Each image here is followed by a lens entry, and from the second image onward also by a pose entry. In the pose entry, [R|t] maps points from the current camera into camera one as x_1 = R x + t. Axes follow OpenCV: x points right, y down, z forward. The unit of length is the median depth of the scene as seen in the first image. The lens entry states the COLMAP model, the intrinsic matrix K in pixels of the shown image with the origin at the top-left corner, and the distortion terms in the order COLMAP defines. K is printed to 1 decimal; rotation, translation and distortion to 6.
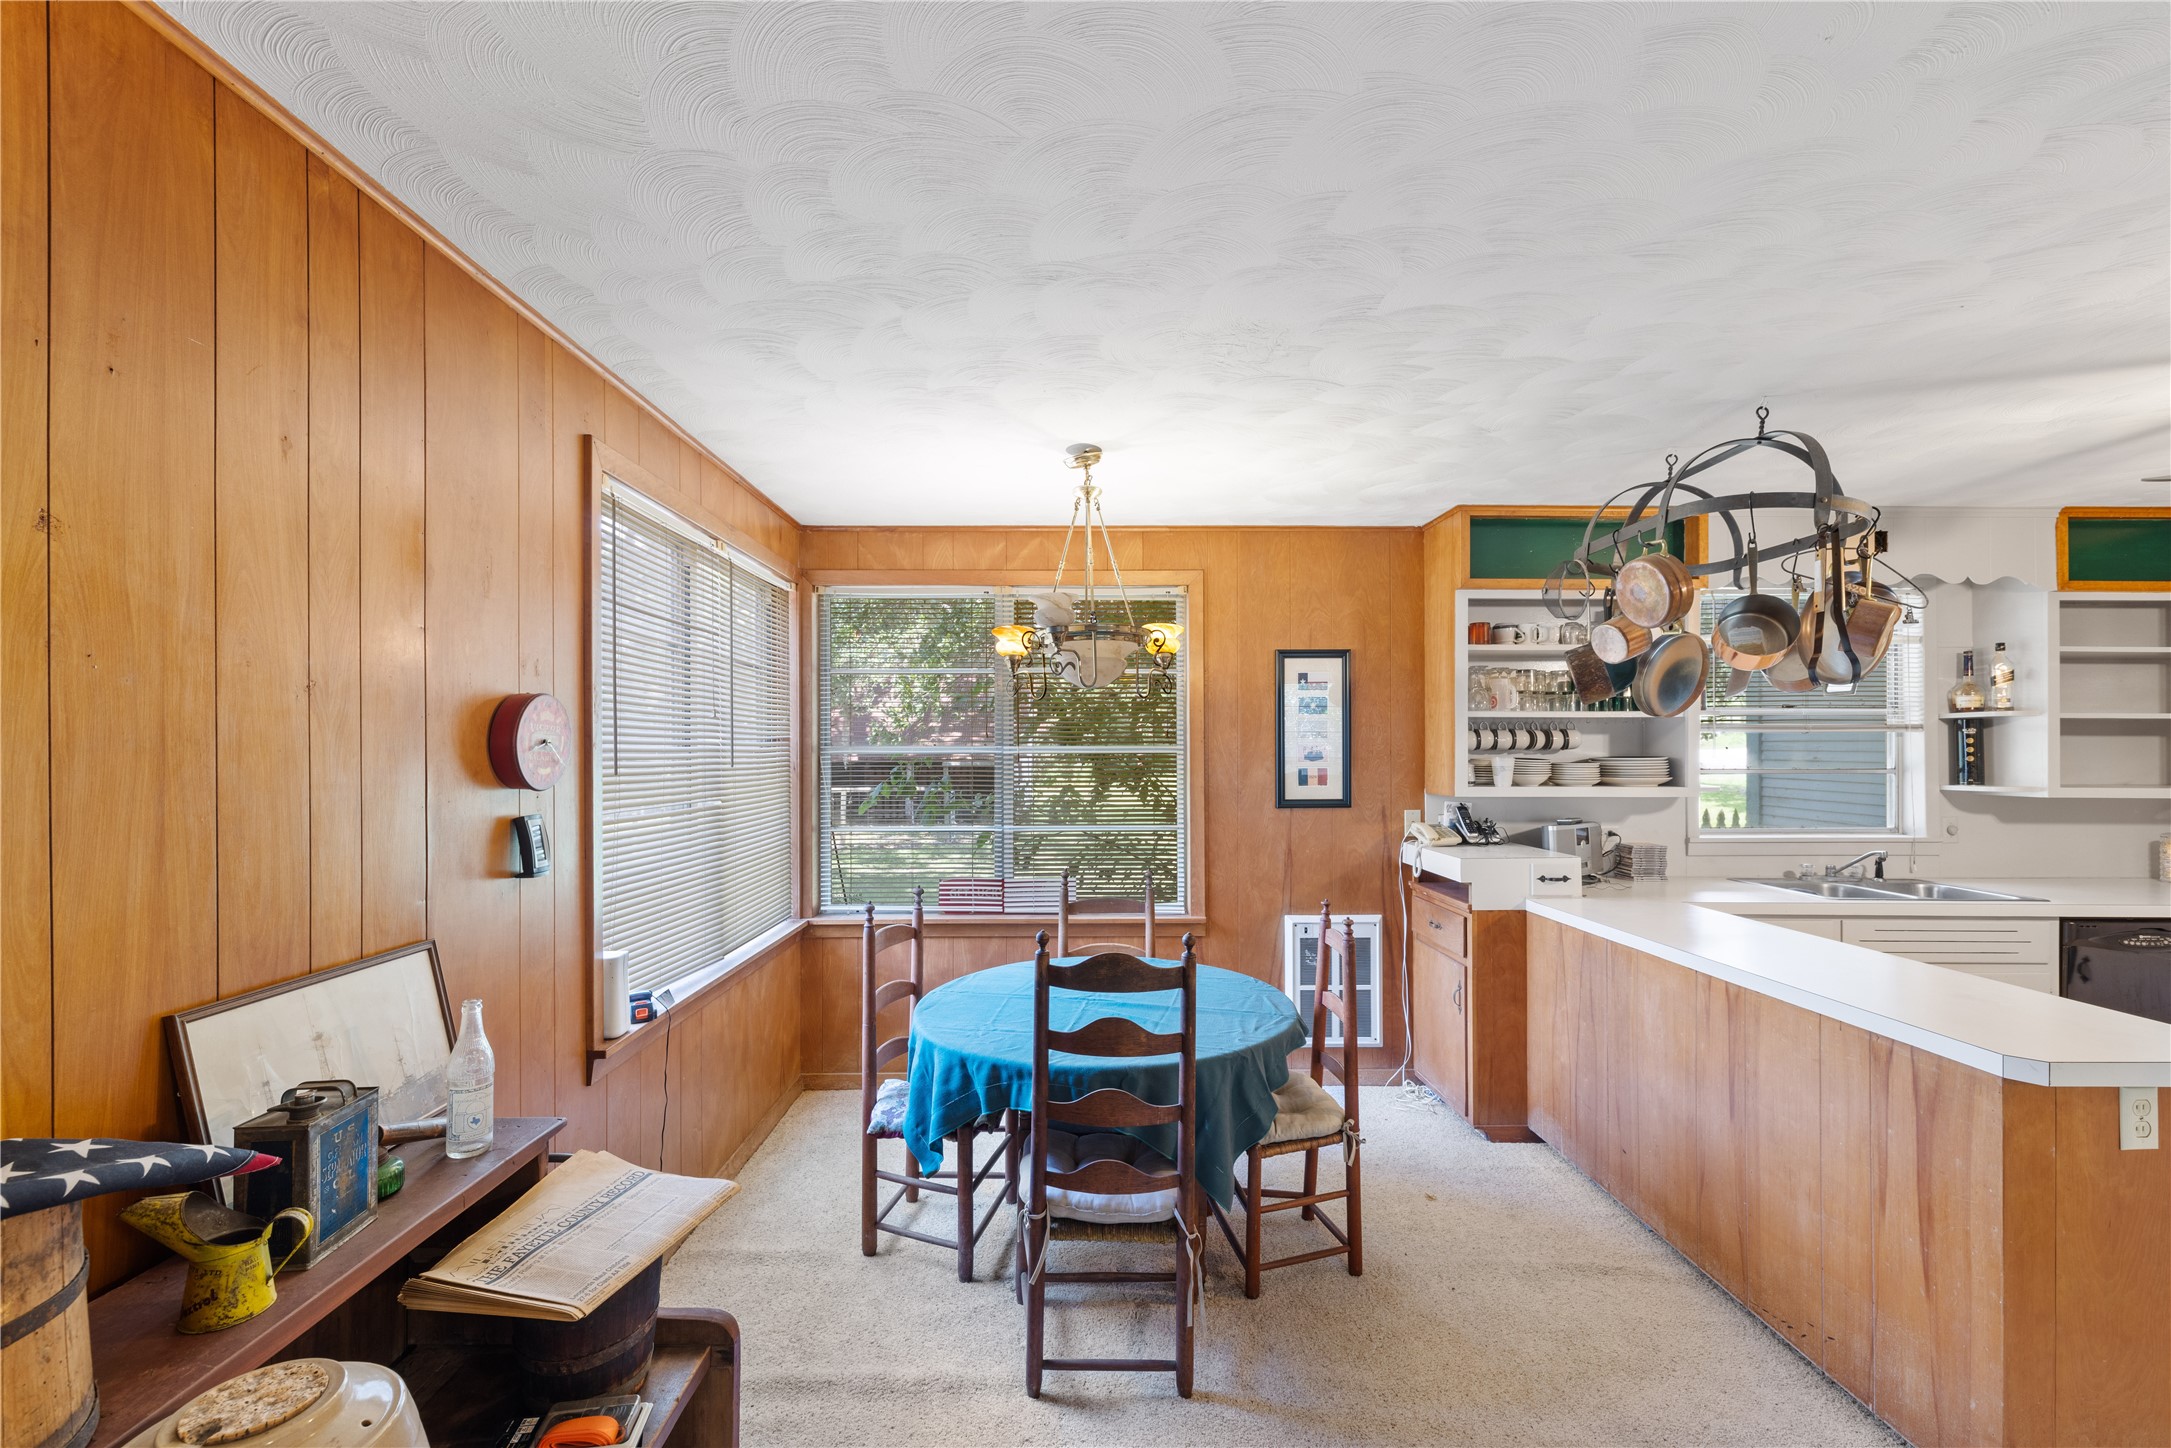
lens RADIAL K [[909.5, 0, 1056.2], [0, 909.5, 741.4], [0, 0, 1]] dist [-0.002660, 0.000027]
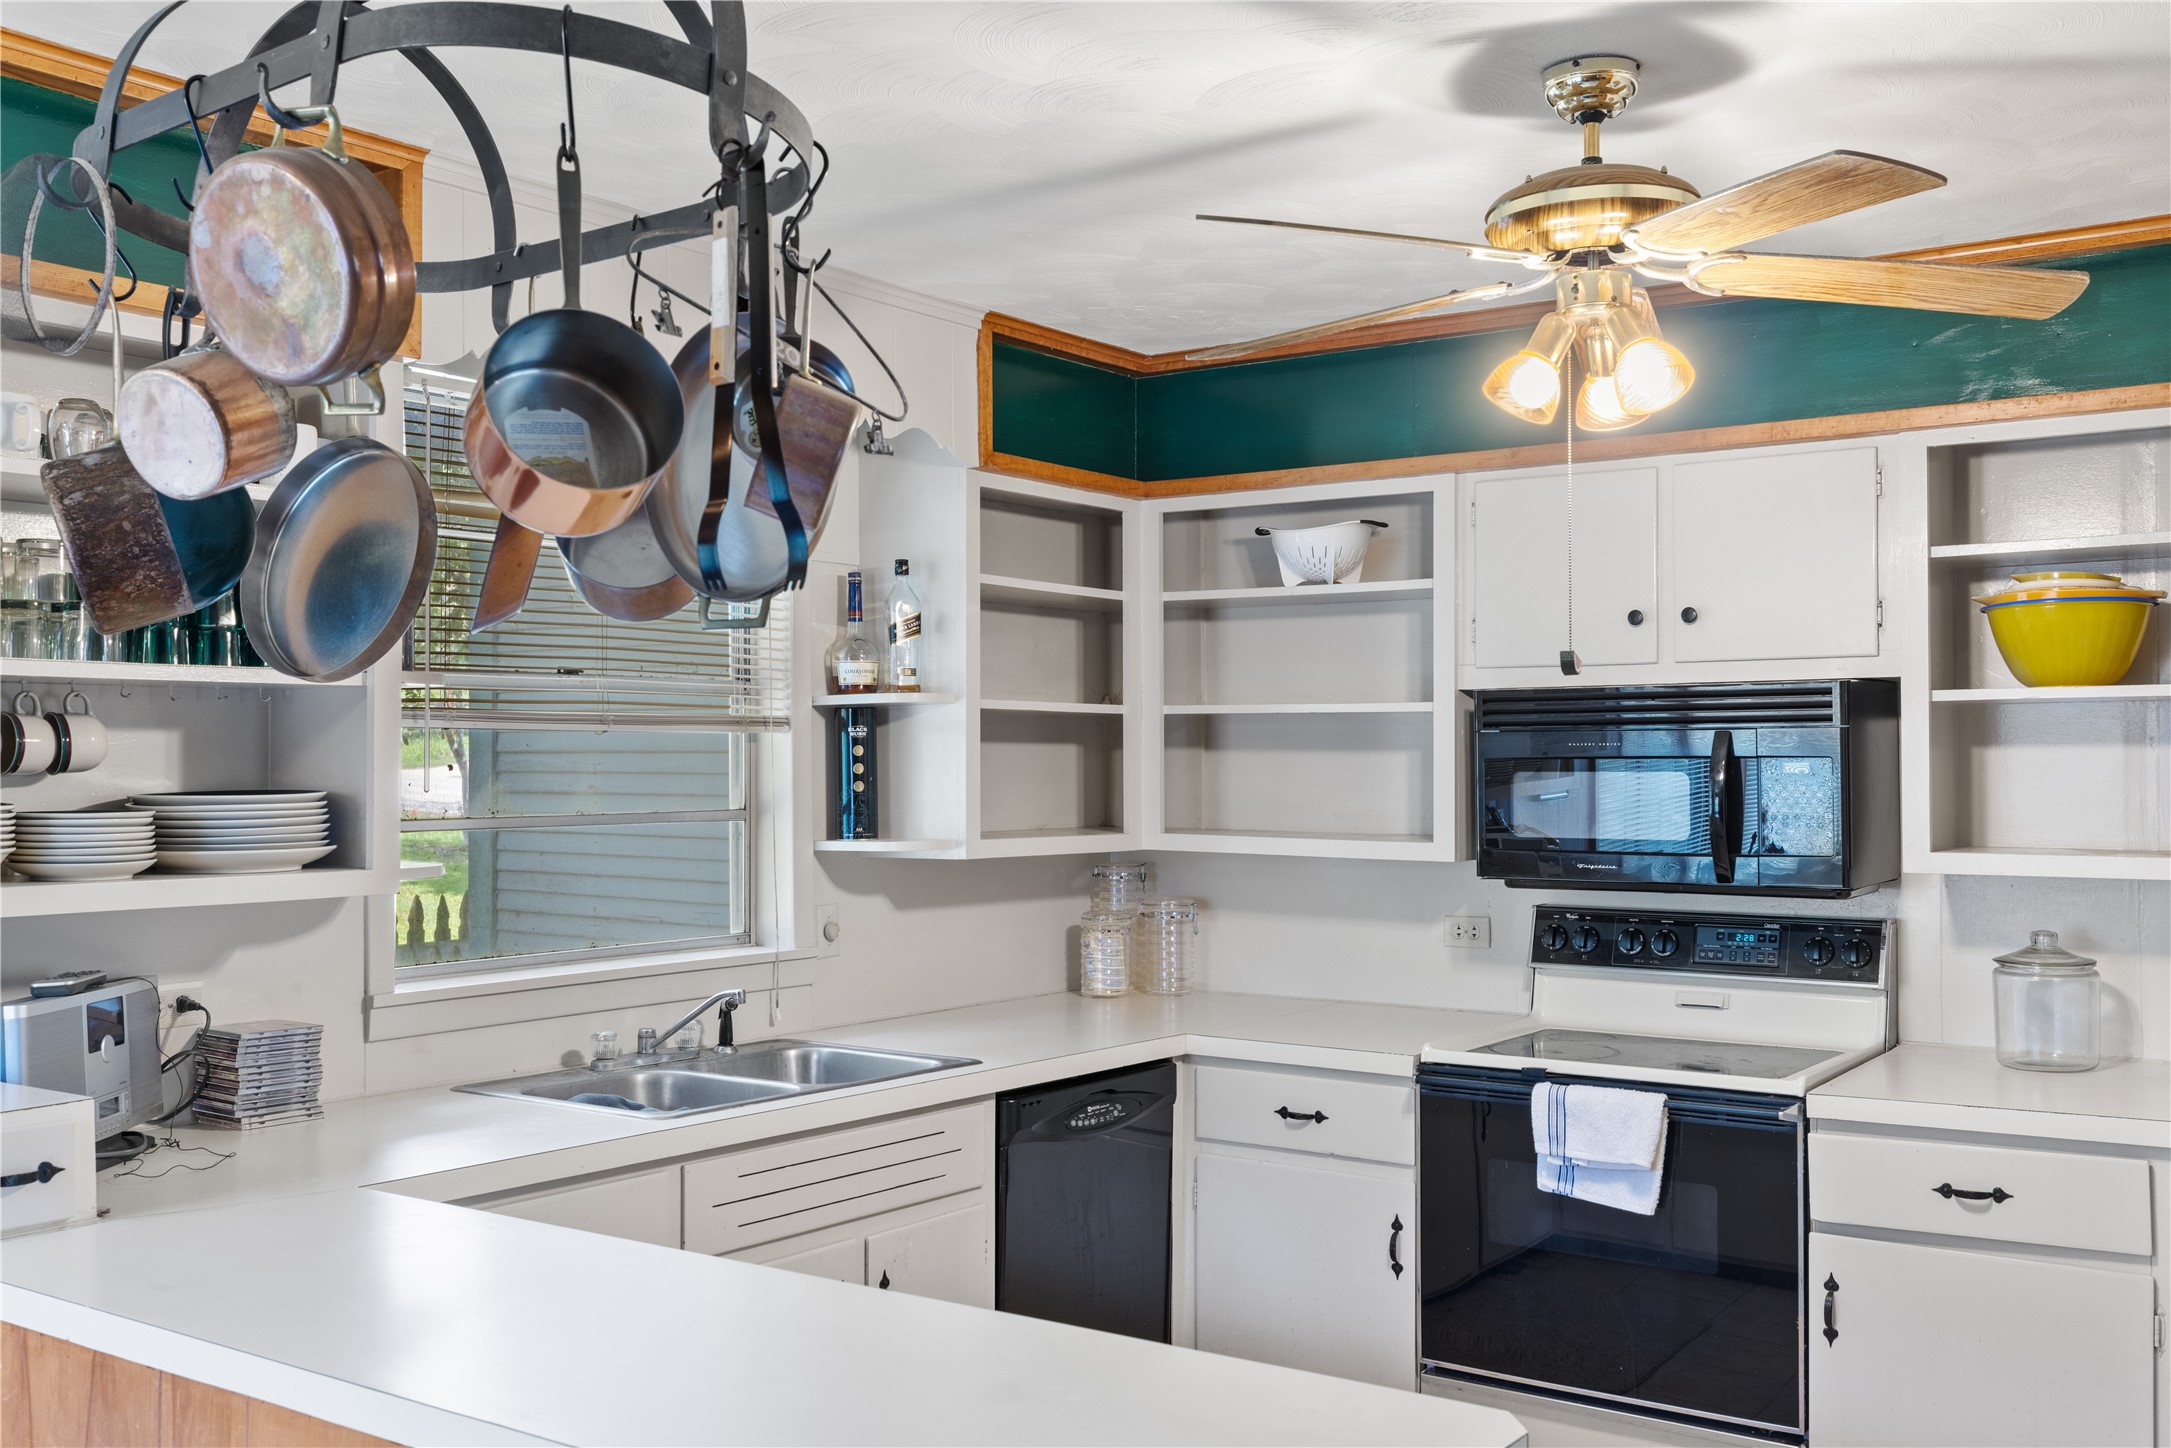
lens RADIAL K [[2062.5, 0, 1089.5], [0, 2062.5, 726.5], [0, 0, 1]] dist [0.008254, 0.000000]
pose [[0.578422, 0.012927, 0.815635, 0.157605], [-0.002304, 0.999896, -0.014214, 0.001722], [-0.815734, 0.006342, 0.578392, 0.246263]]
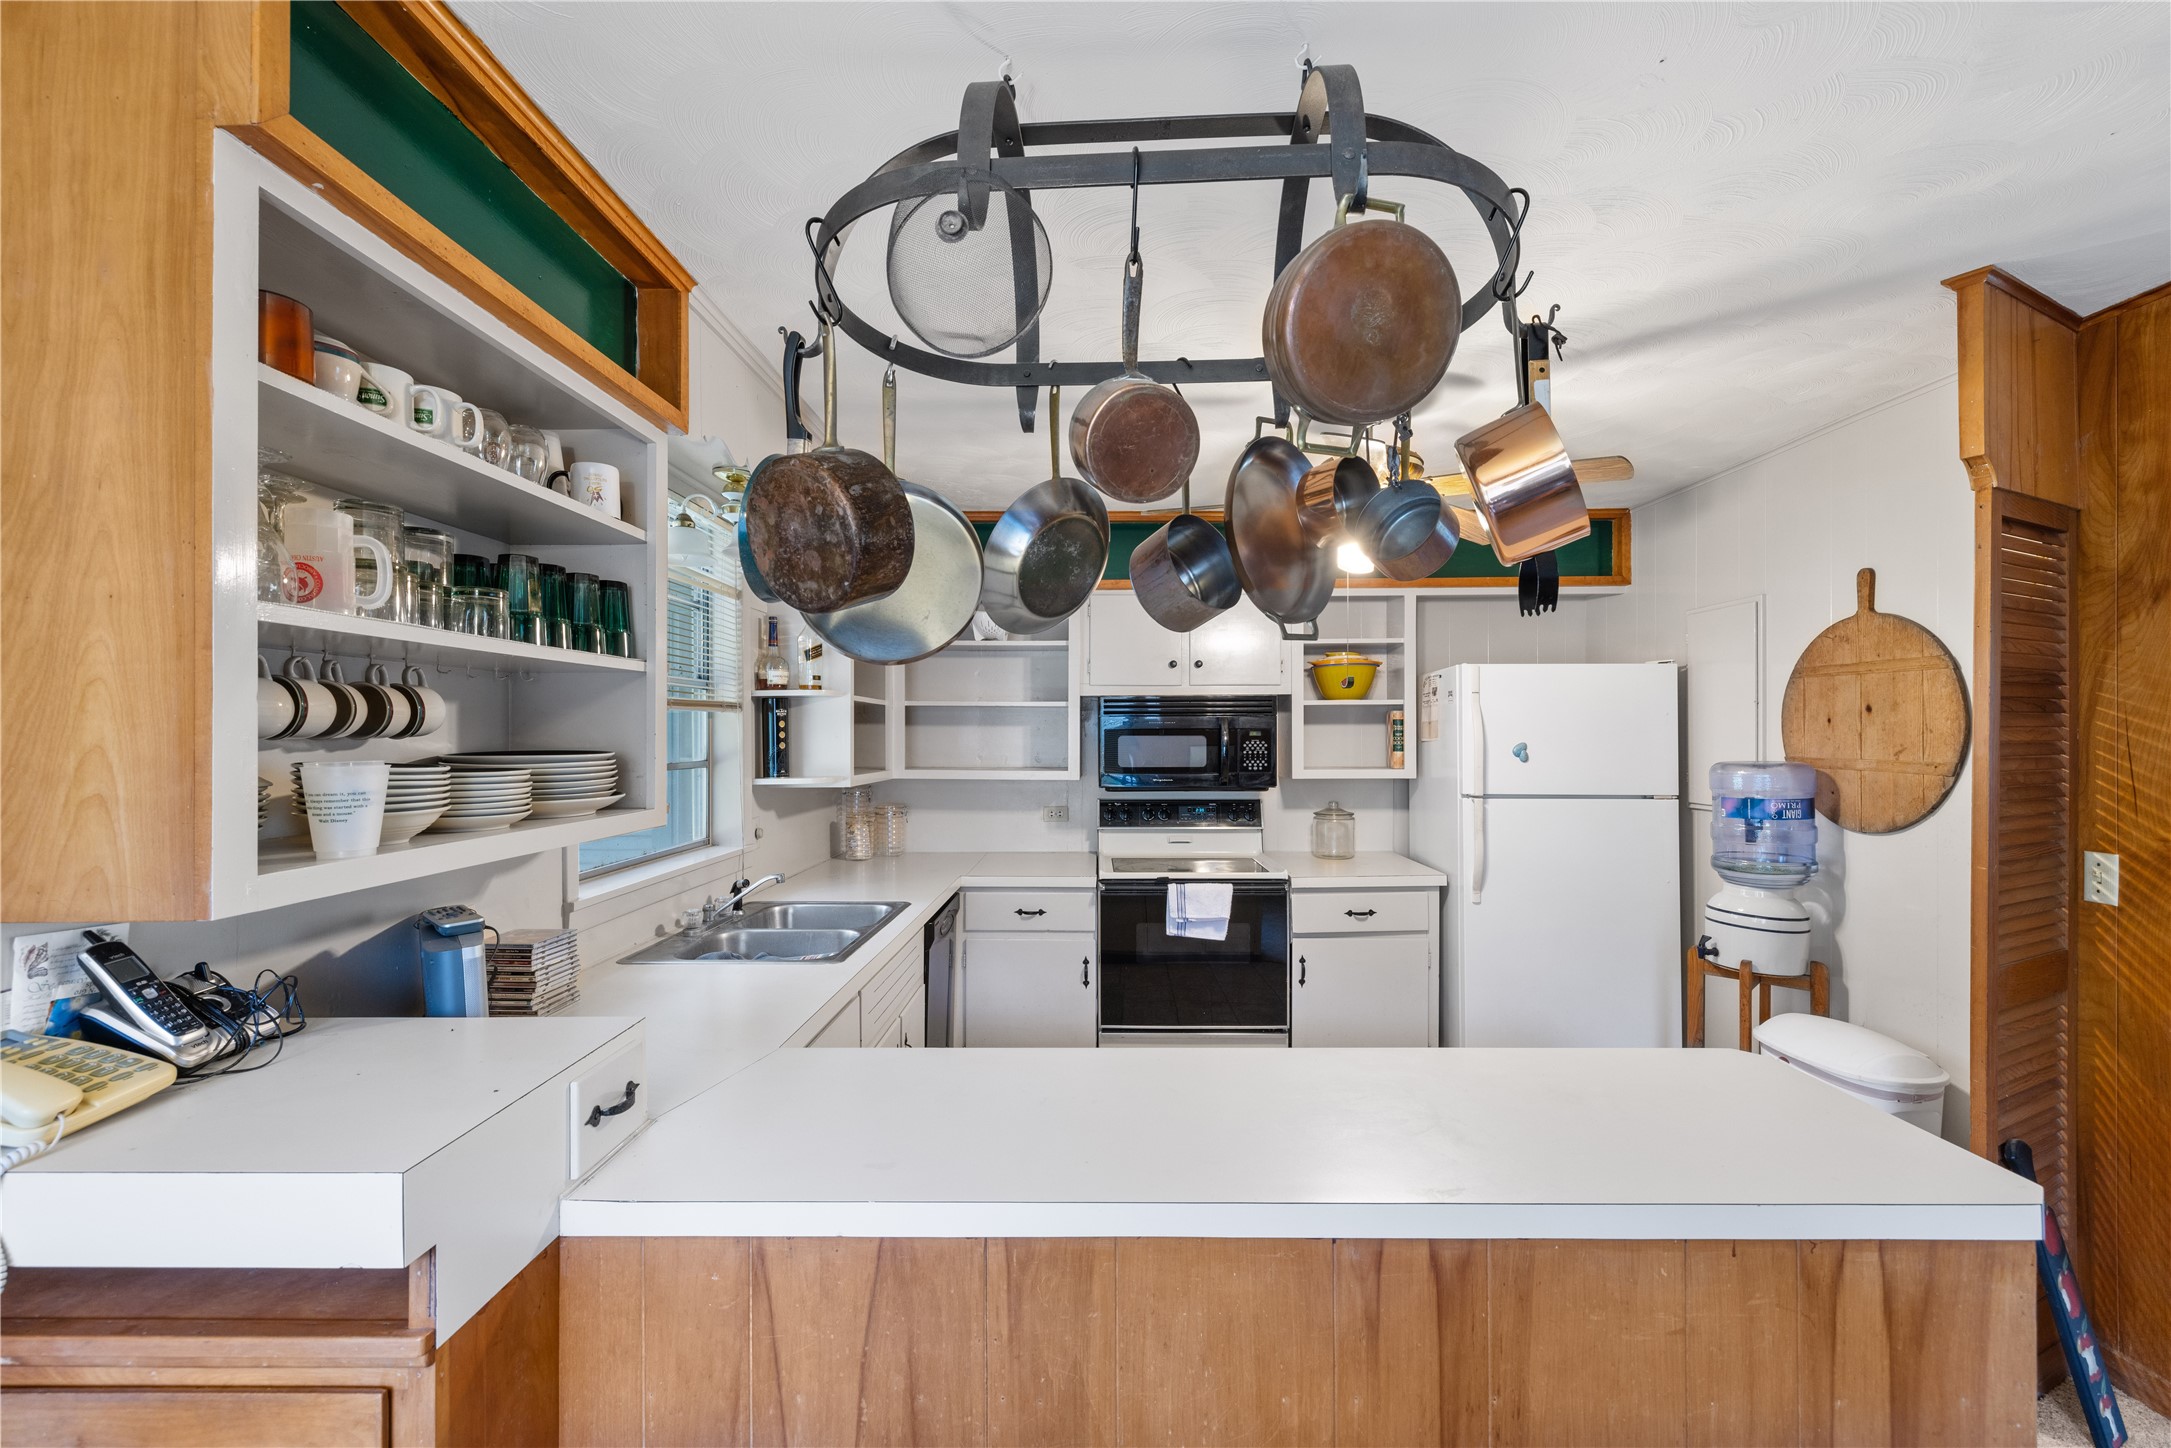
lens RADIAL K [[909.5, 0, 1087.3], [0, 909.5, 729.0], [0, 0, 1]] dist [-0.002660, 0.000027]
pose [[0.000711, 0.003893, 0.999992, 0.178962], [-0.003137, 0.999988, -0.003891, 0.006223], [-0.999995, -0.003134, 0.000723, 0.747207]]
